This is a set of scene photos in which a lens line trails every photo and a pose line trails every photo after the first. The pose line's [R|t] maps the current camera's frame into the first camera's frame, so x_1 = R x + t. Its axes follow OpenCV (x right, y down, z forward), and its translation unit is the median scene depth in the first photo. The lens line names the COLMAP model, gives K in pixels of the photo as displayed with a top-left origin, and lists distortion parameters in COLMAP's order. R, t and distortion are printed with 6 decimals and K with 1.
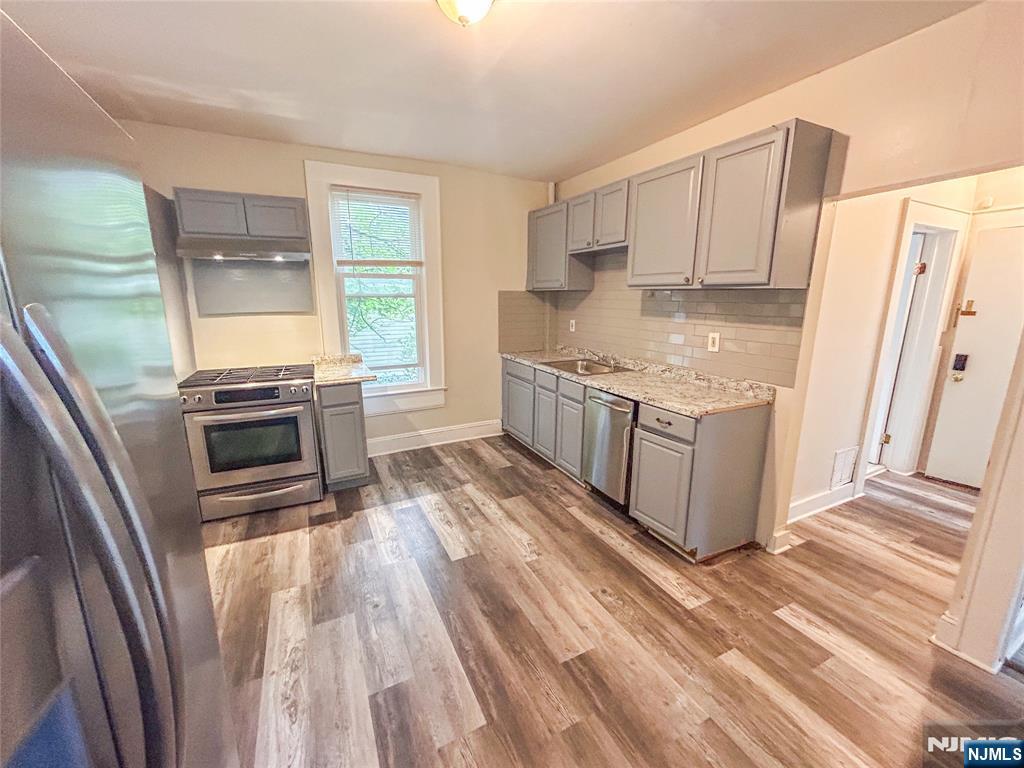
lens RADIAL K [[414.3, 0, 513.2], [0, 414.3, 381.2], [0, 0, 1]] dist [0.001620, -0.000561]
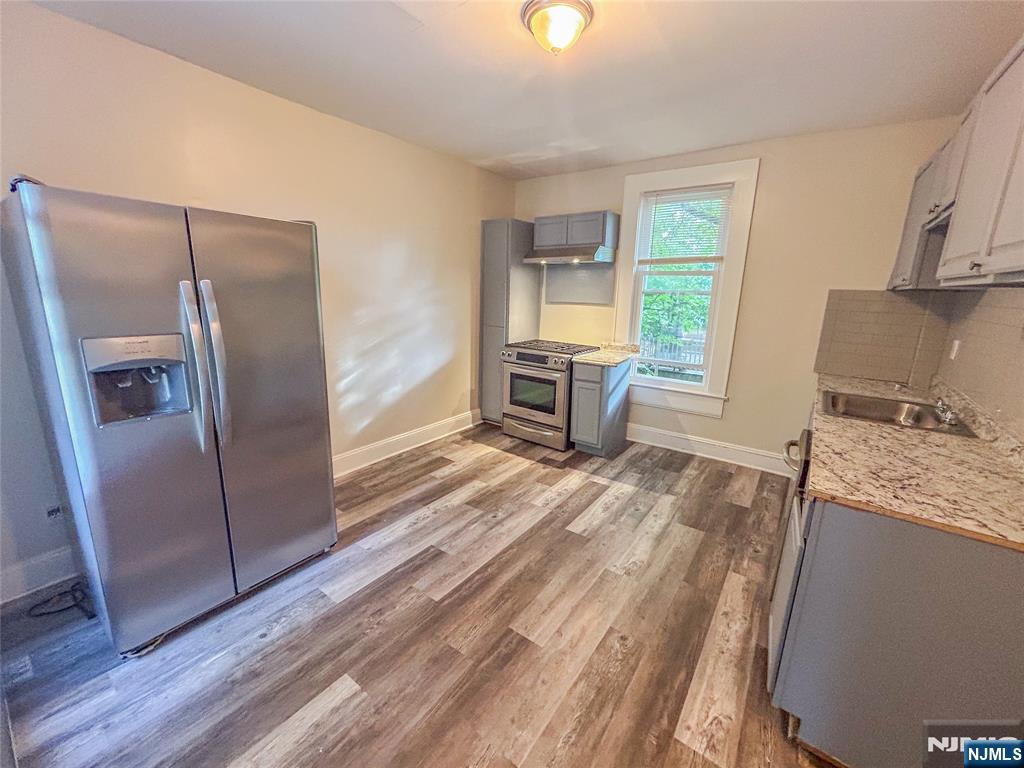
lens RADIAL K [[414.3, 0, 512.9], [0, 414.3, 380.8], [0, 0, 1]] dist [0.001620, -0.000561]
pose [[0.454339, 0.204505, -0.867037, 0.546014], [-0.206940, 0.970897, 0.120563, -0.045194], [0.866459, 0.124648, 0.483437, 0.238660]]
